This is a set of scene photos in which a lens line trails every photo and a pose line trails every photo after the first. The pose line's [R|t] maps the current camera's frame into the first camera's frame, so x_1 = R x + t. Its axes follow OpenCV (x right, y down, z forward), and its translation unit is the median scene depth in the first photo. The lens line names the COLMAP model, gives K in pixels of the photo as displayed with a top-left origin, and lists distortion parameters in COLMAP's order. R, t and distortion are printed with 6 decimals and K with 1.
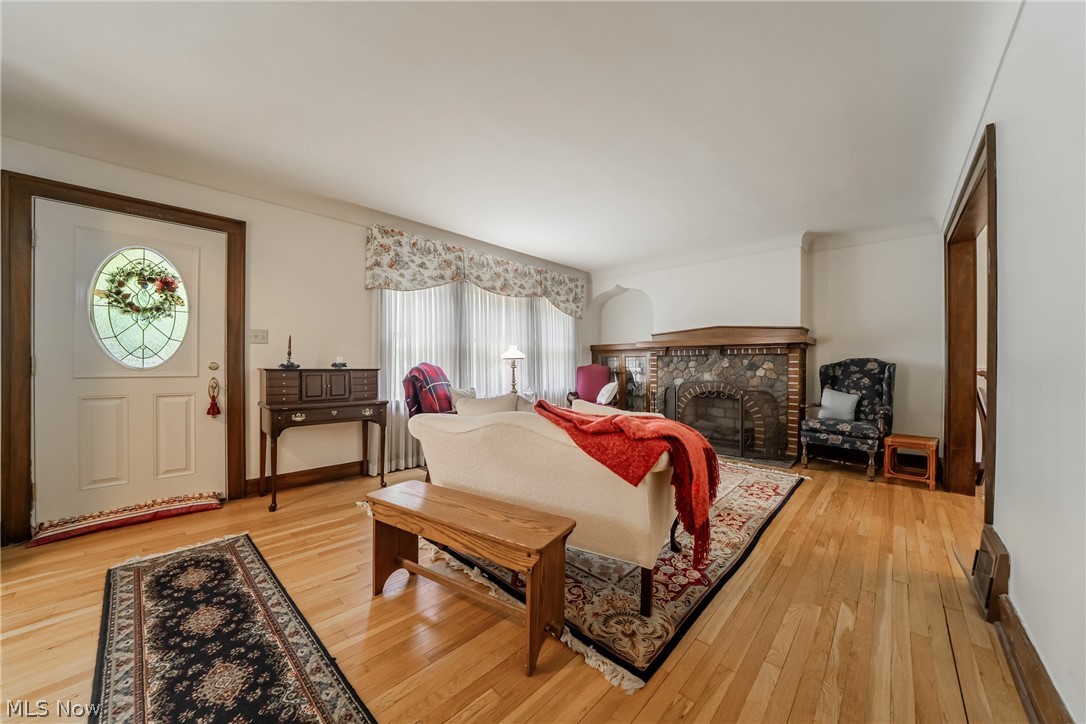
lens RADIAL K [[382.5, 0, 552.8], [0, 382.5, 363.0], [0, 0, 1]] dist [-0.019285, 0.000868]
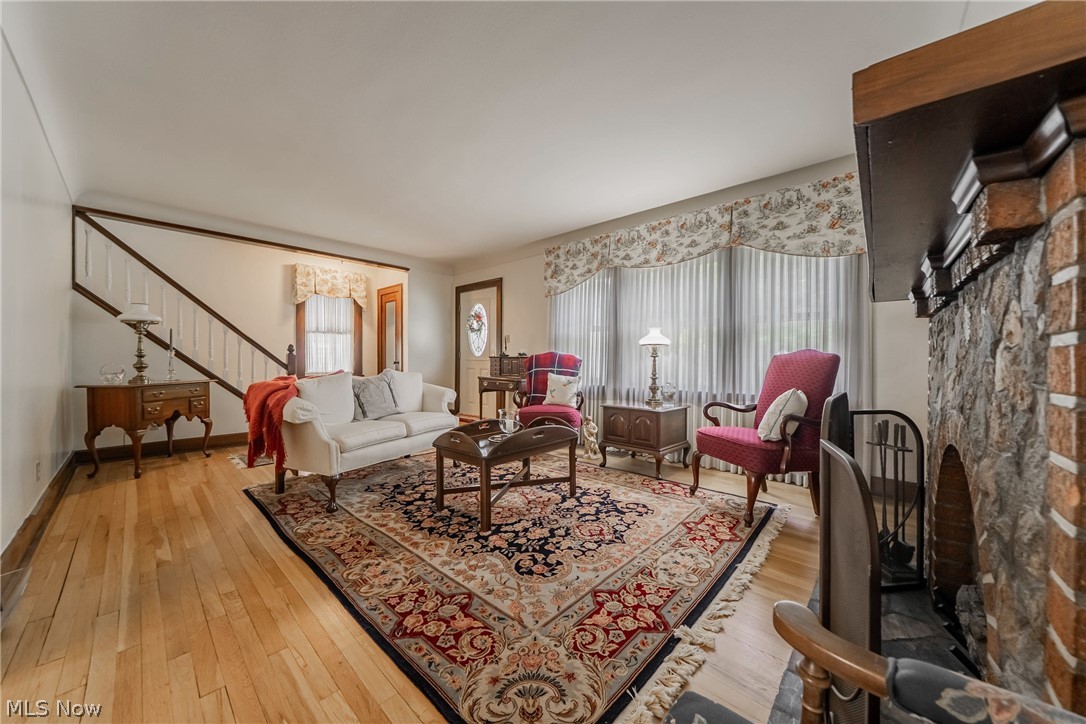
lens RADIAL K [[382.5, 0, 545.8], [0, 382.5, 362.5], [0, 0, 1]] dist [-0.019285, 0.000868]
pose [[-0.001313, 0.011425, -0.999934, 0.848473], [0.000642, 0.999935, 0.011424, 0.019315], [0.999999, -0.000627, -0.001321, 0.957896]]
